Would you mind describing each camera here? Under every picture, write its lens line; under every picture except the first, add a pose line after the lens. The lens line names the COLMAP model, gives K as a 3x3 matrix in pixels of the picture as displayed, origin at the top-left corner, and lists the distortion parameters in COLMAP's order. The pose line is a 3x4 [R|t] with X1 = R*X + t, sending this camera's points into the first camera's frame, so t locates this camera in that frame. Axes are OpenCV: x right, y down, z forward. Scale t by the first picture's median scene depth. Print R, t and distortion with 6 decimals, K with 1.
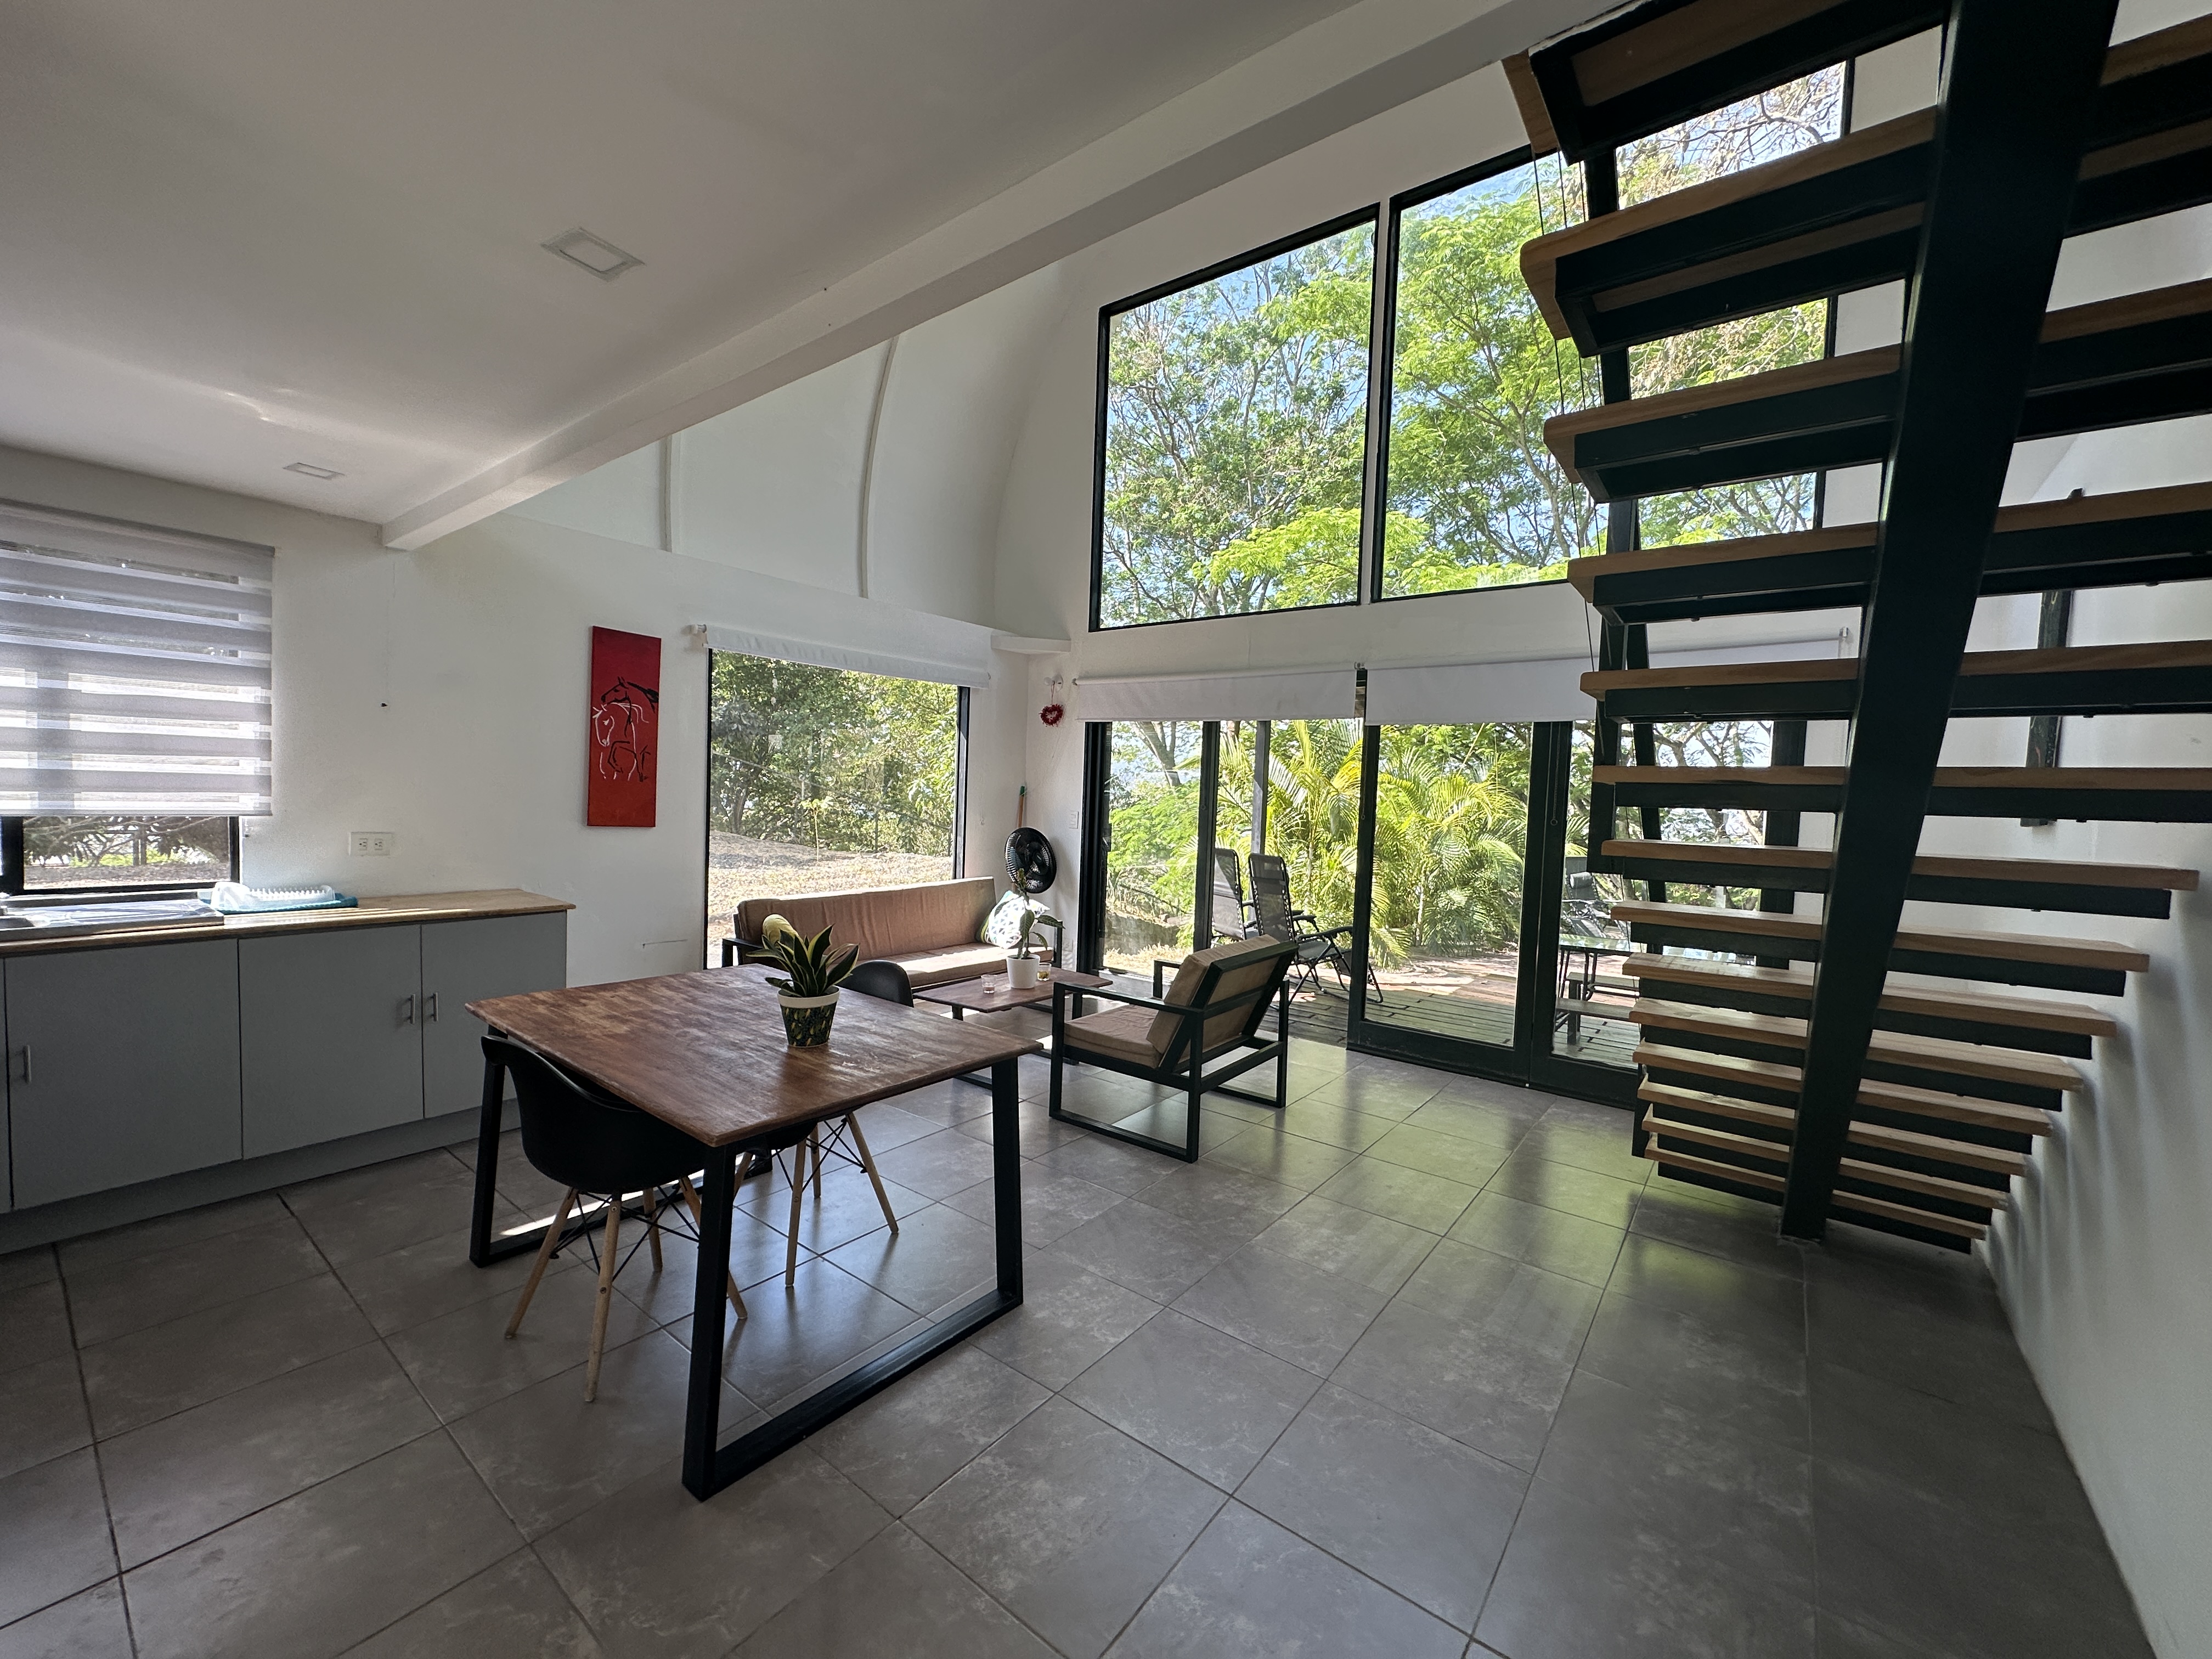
lens RADIAL K [[877.7, 0, 1099.8], [0, 877.7, 831.6], [0, 0, 1]] dist [0.000192, -0.000160]
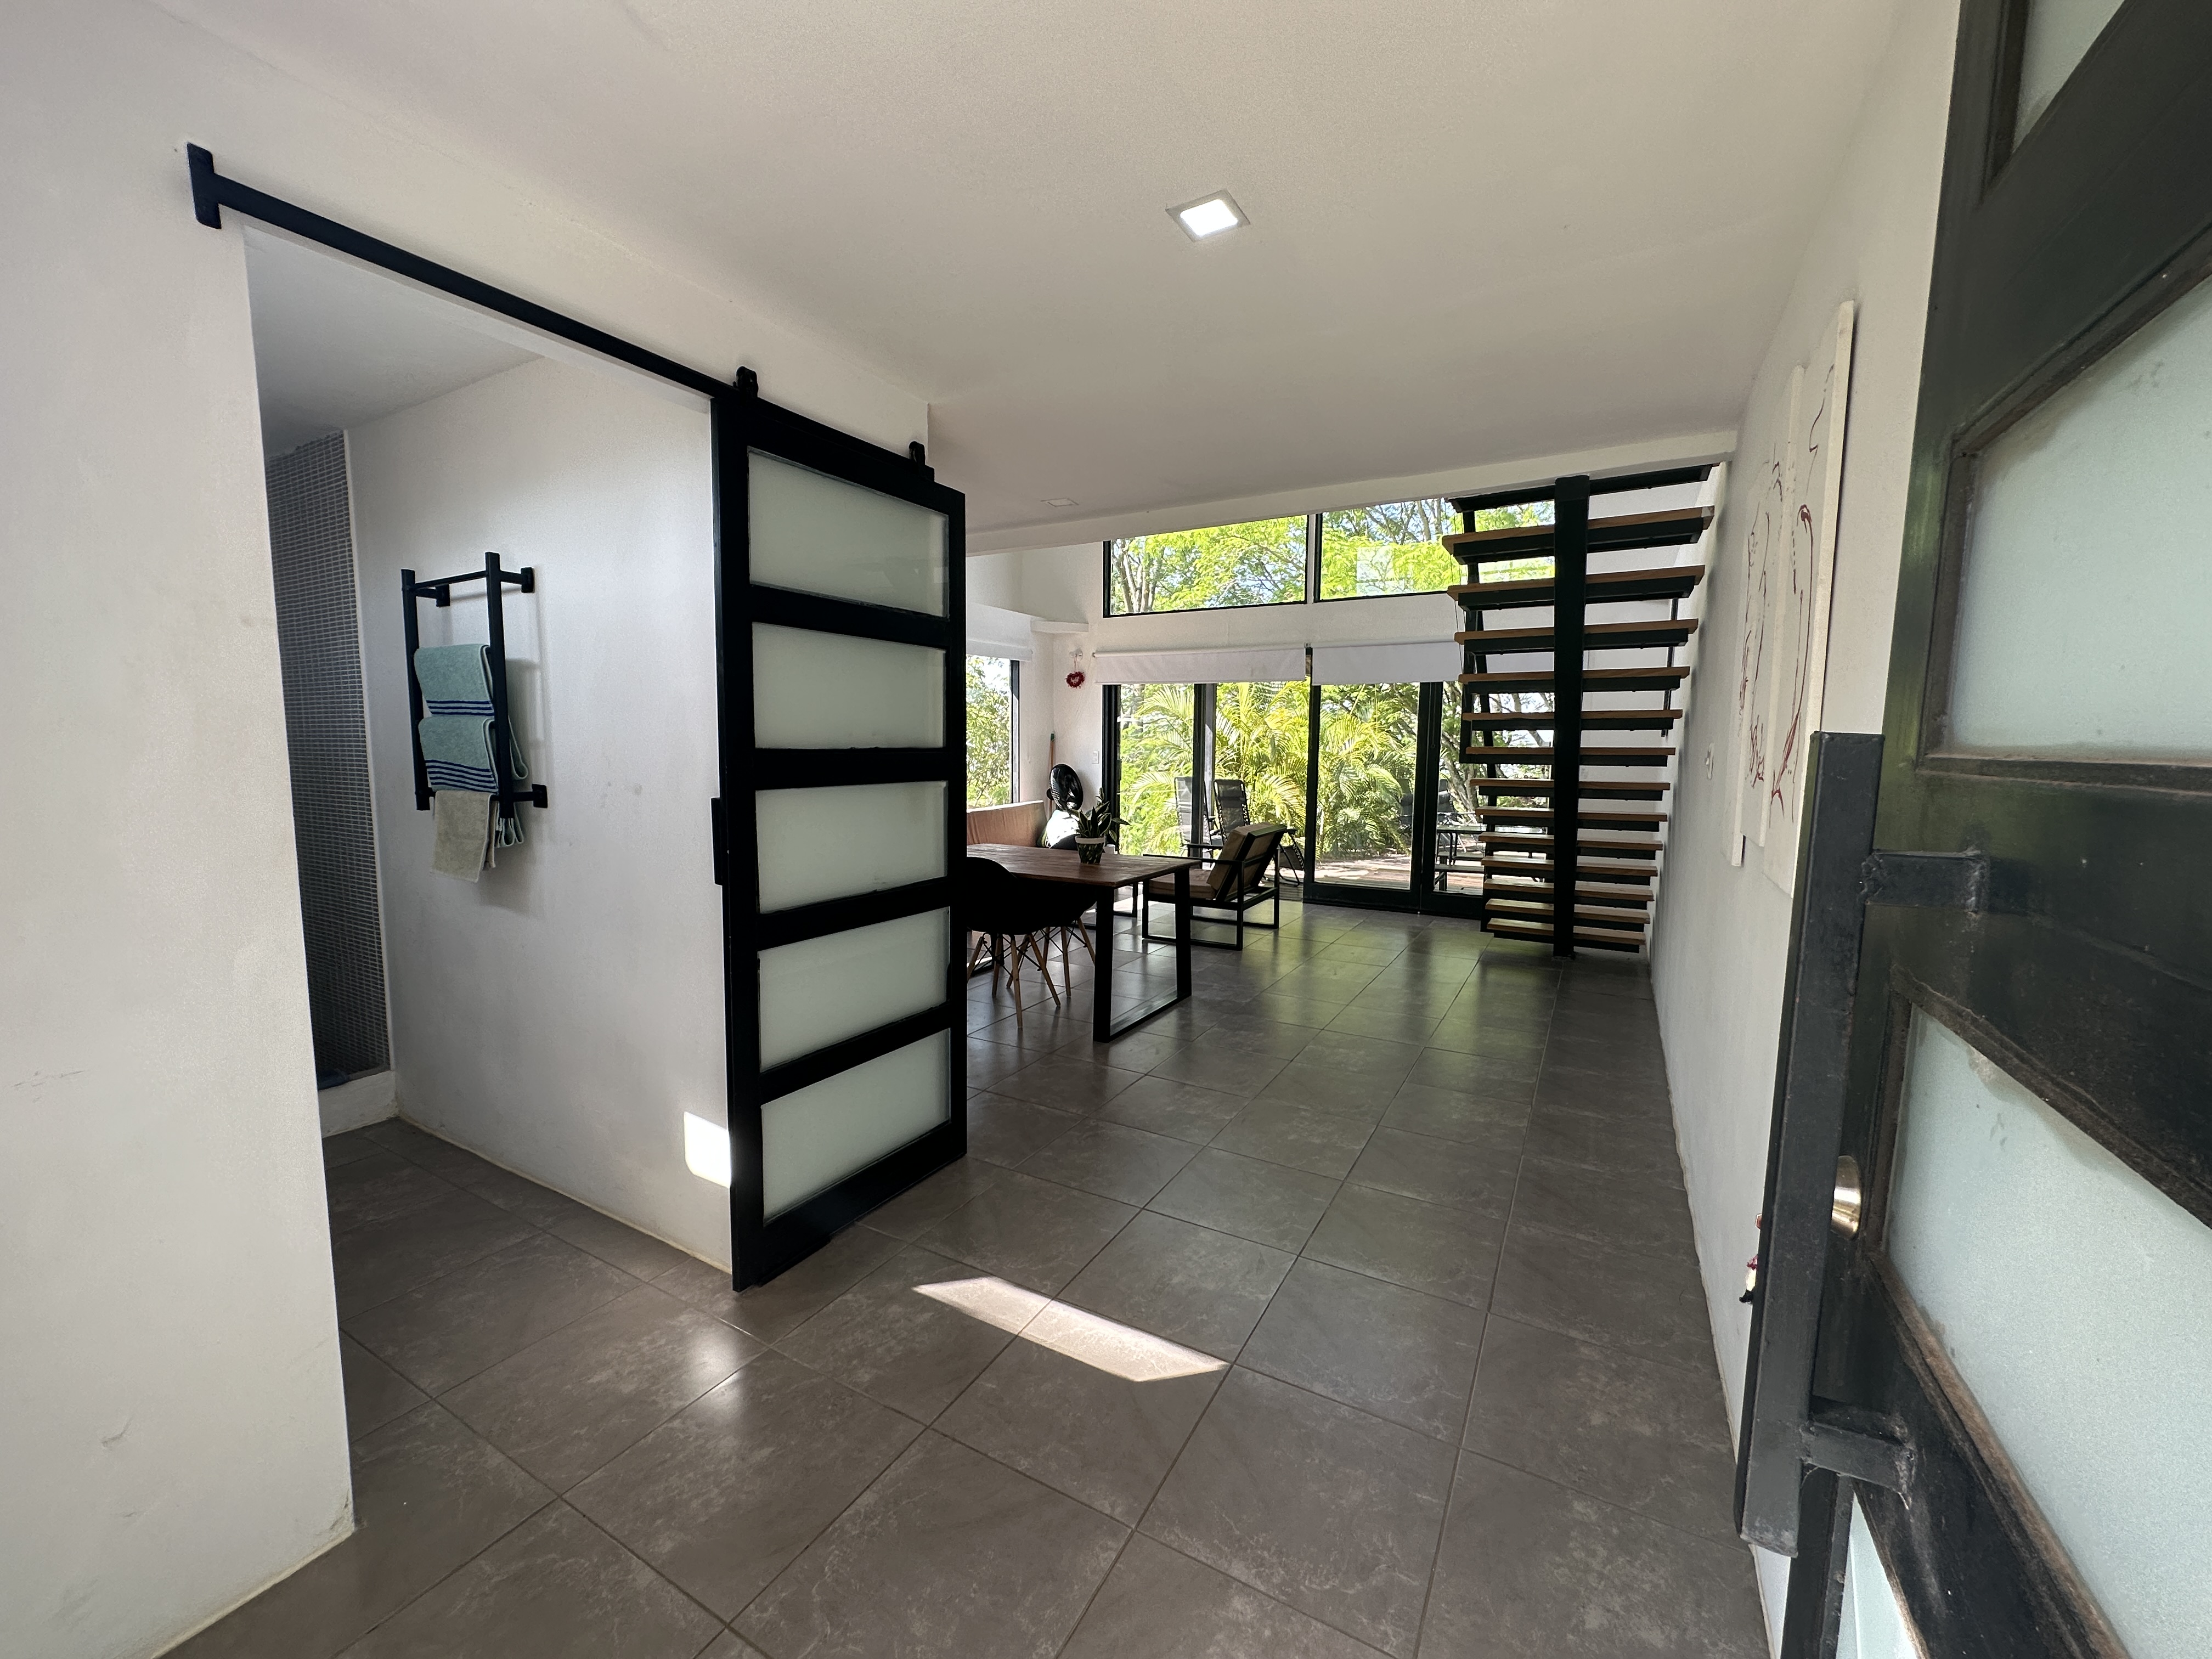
lens RADIAL K [[877.7, 0, 1103.0], [0, 877.7, 831.1], [0, 0, 1]] dist [0.000192, -0.000160]
pose [[0.989506, -0.042316, 0.138154, -0.261554], [0.034331, 0.997627, 0.059679, 0.024251], [-0.140352, -0.054310, 0.988611, -0.431270]]
